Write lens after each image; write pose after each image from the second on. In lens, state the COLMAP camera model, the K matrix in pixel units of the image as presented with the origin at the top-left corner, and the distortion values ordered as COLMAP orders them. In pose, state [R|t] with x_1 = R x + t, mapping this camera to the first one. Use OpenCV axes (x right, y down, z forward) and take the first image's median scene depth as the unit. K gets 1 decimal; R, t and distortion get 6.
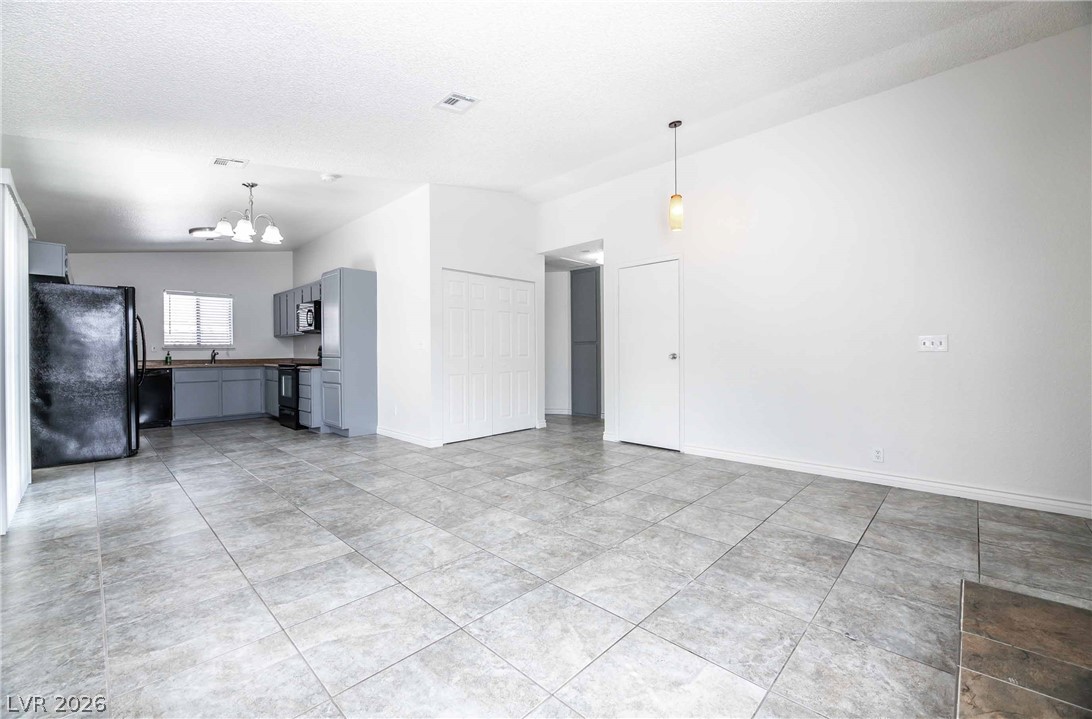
lens RADIAL K [[444.1, 0, 547.6], [0, 444.1, 356.3], [0, 0, 1]] dist [-0.007707, -0.000072]
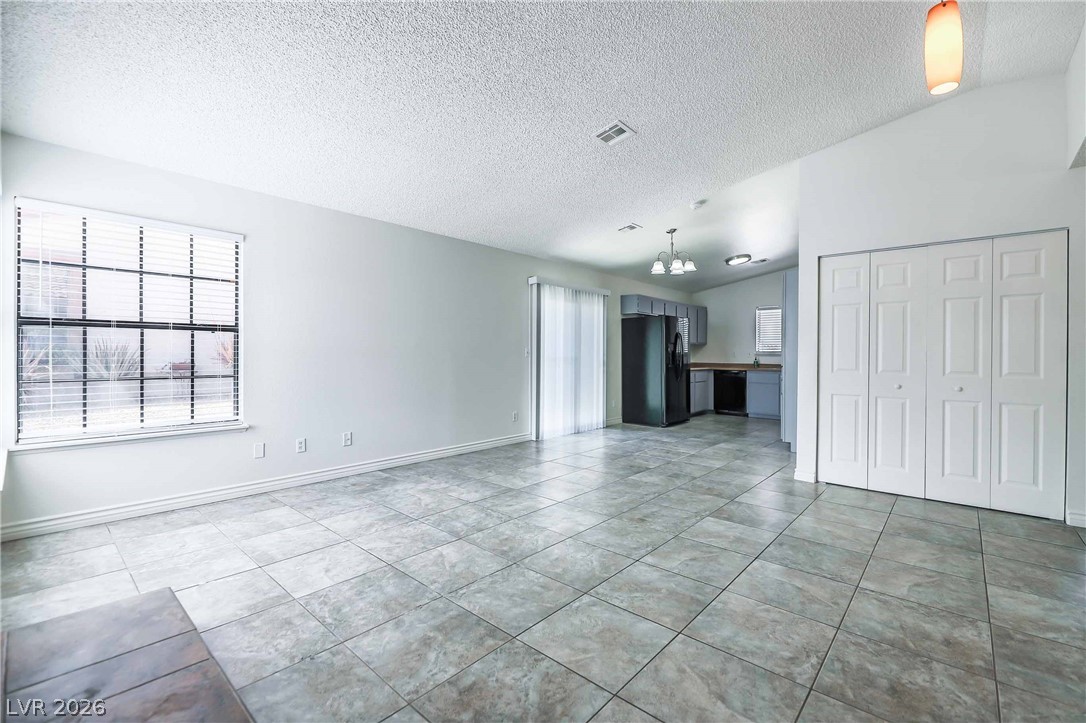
lens RADIAL K [[465.9, 0, 544.9], [0, 465.9, 355.7], [0, 0, 1]] dist [-0.004718, -0.000472]
pose [[0.042143, 0.012688, -0.999031, 1.300648], [-0.017255, 0.999779, 0.011970, -0.061493], [0.998963, 0.016734, 0.042353, 1.093615]]
